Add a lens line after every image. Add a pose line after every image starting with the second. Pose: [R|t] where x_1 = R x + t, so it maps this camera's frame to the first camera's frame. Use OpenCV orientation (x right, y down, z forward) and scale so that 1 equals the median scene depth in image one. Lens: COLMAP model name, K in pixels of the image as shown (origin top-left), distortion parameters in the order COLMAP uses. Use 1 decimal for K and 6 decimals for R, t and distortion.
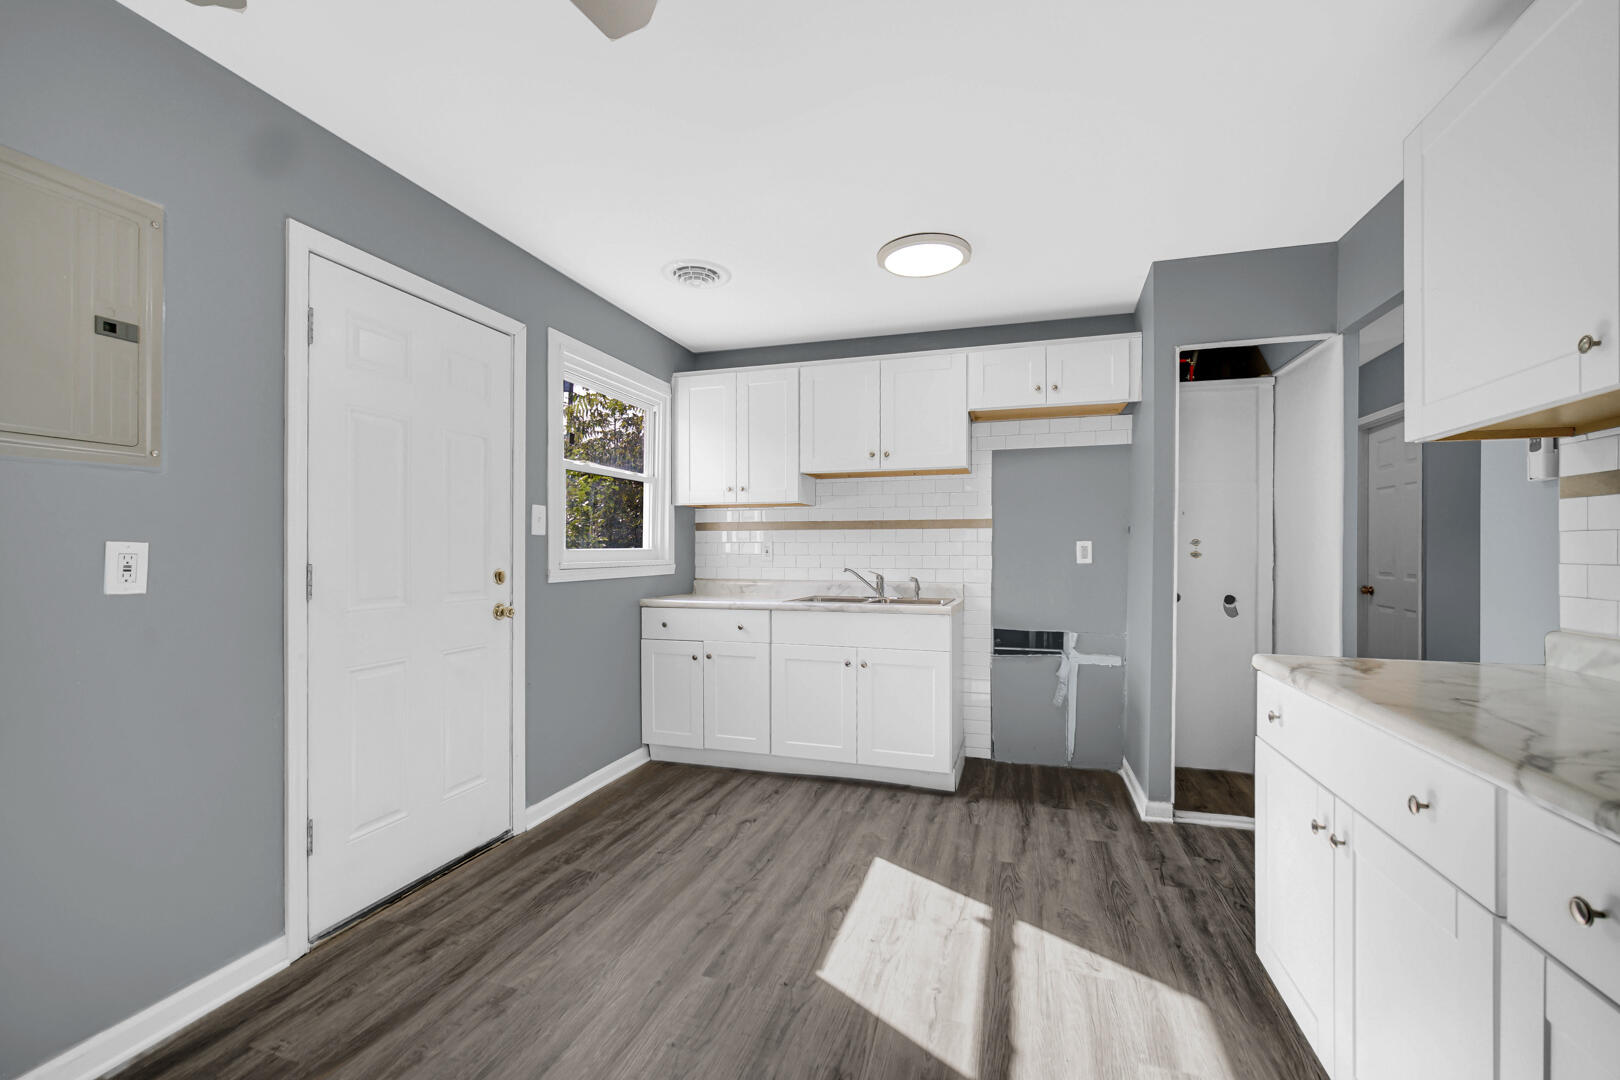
lens RADIAL K [[656.4, 0, 806.7], [0, 656.4, 551.7], [0, 0, 1]] dist [0.000133, 0.000500]
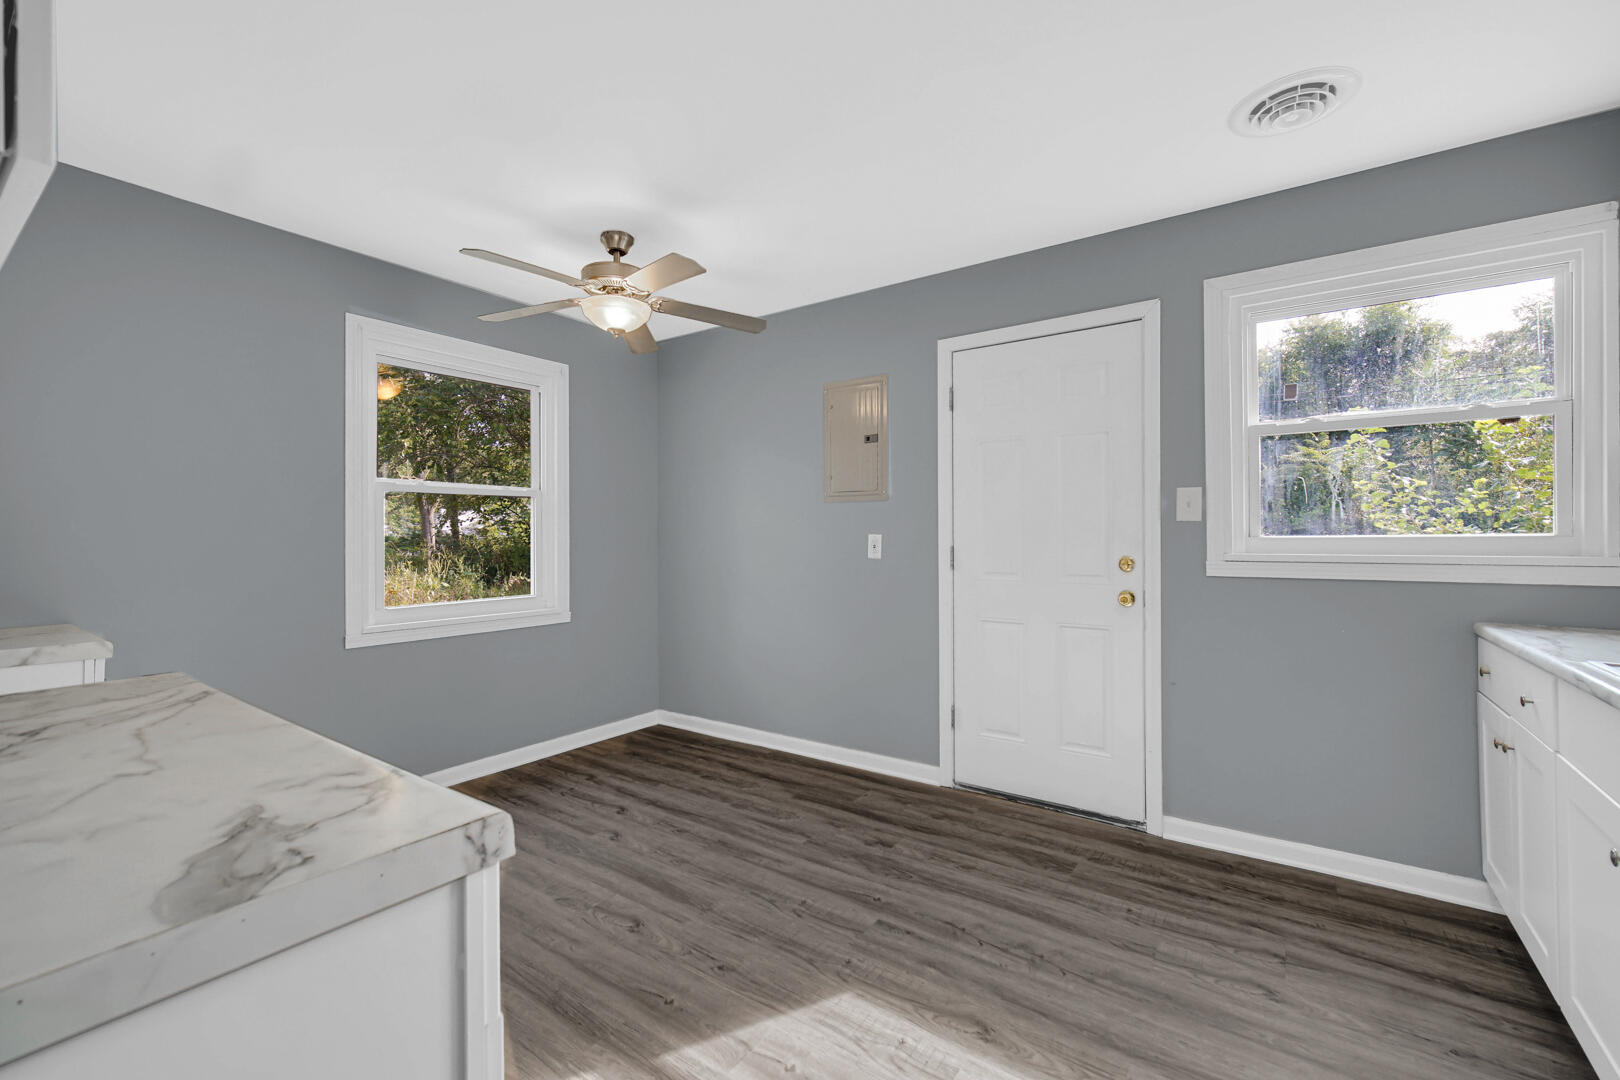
lens RADIAL K [[671.6, 0, 814.3], [0, 671.6, 532.5], [0, 0, 1]] dist [-0.001726, -0.000111]
pose [[-0.295954, -0.005360, -0.955187, 0.797323], [0.001443, 0.999981, -0.006059, -0.005578], [0.955201, -0.003171, -0.295940, 1.016046]]
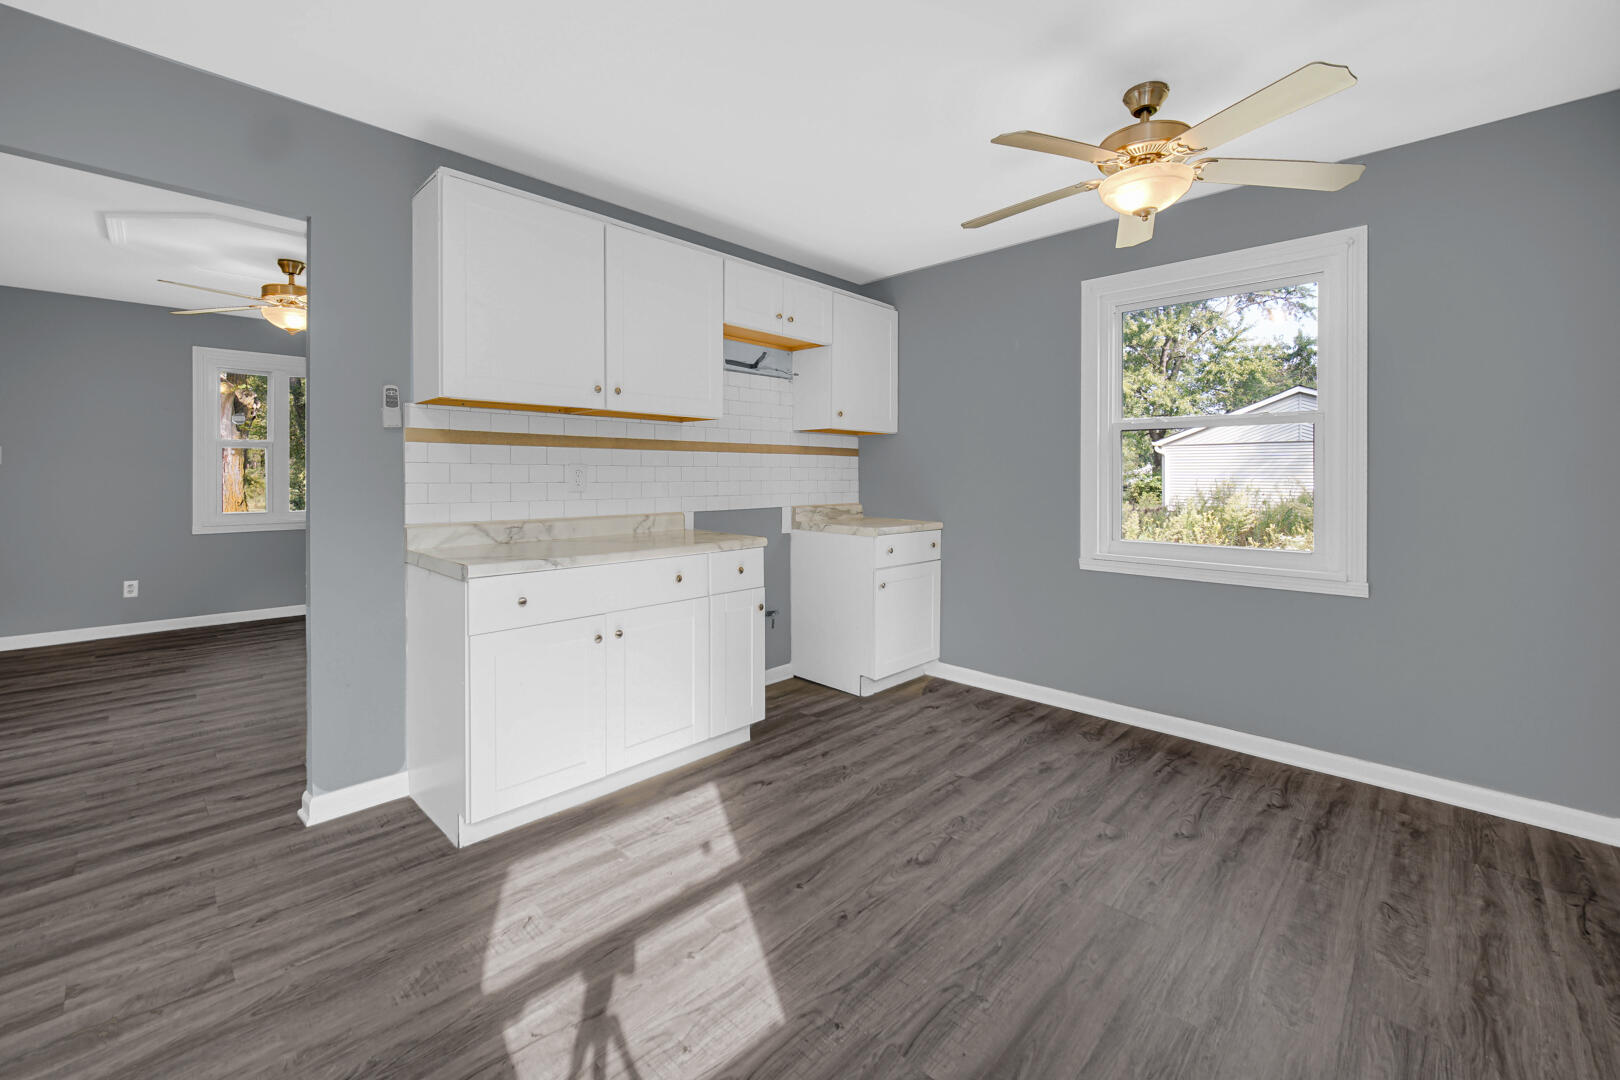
lens RADIAL K [[673.1, 0, 810.1], [0, 673.1, 477.8], [0, 0, 1]] dist [0.001075, 0.000343]
pose [[-0.897848, -0.004231, 0.440285, -0.287830], [-0.001744, 0.999980, 0.006054, -0.004539], [-0.440302, 0.004667, -0.897838, 1.401143]]
